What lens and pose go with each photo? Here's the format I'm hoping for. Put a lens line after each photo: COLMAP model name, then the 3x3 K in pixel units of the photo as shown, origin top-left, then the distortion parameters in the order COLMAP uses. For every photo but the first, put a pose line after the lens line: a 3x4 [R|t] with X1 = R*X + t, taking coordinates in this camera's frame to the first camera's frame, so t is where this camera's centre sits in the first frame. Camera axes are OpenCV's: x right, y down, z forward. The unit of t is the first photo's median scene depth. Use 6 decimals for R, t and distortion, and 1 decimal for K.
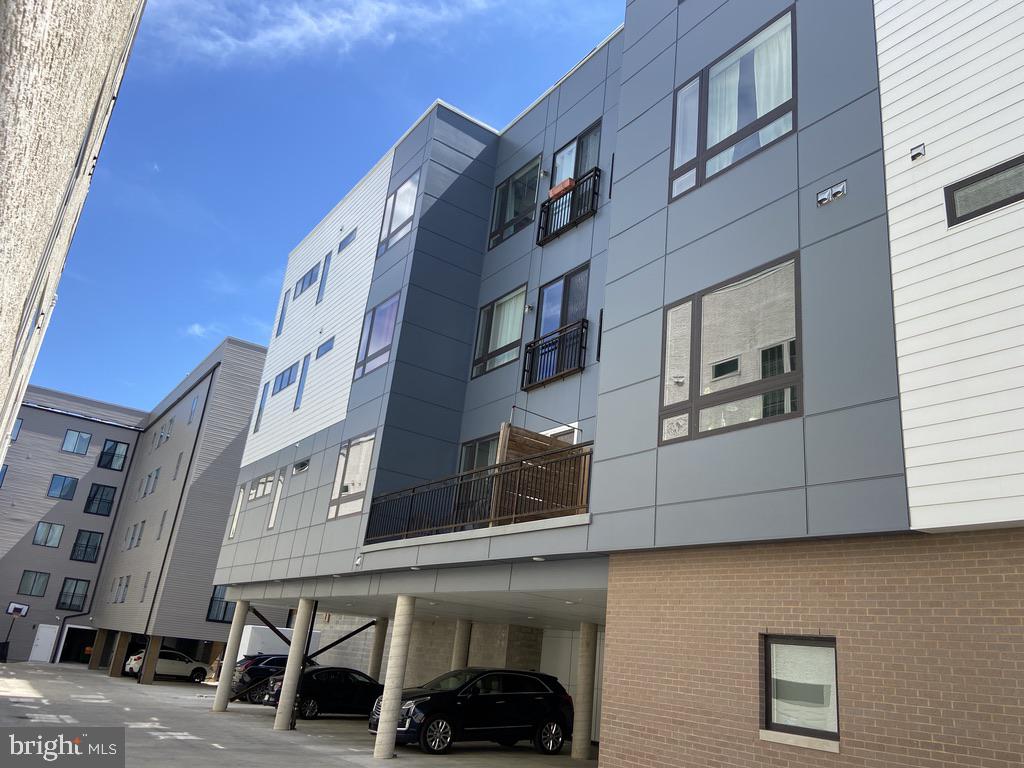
lens RADIAL K [[768.0, 0, 529.5], [0, 768.0, 384.8], [0, 0, 1]] dist [0.112856, -0.147059]
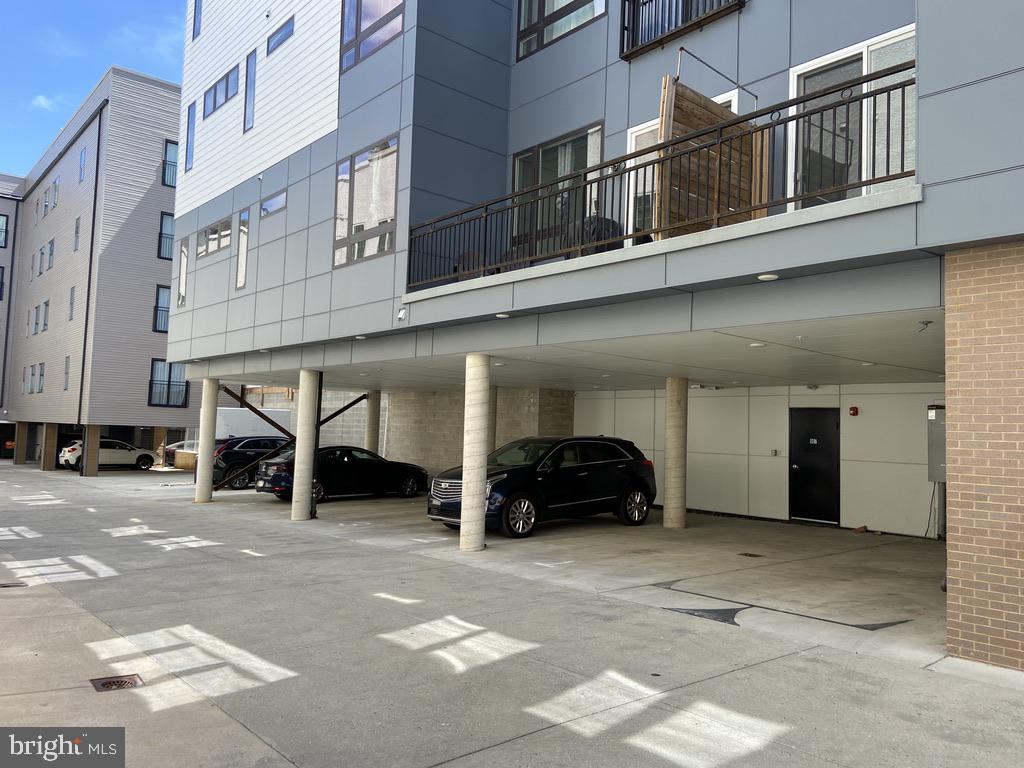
lens RADIAL K [[747.1, 0, 512.0], [0, 747.1, 384.0], [0, 0, 1]] dist [0.113677, -0.135553]
pose [[0.992964, -0.057645, 0.103440, -0.141606], [0.026075, 0.958511, 0.283860, 0.066032], [-0.115512, -0.279166, 0.953270, 0.207692]]
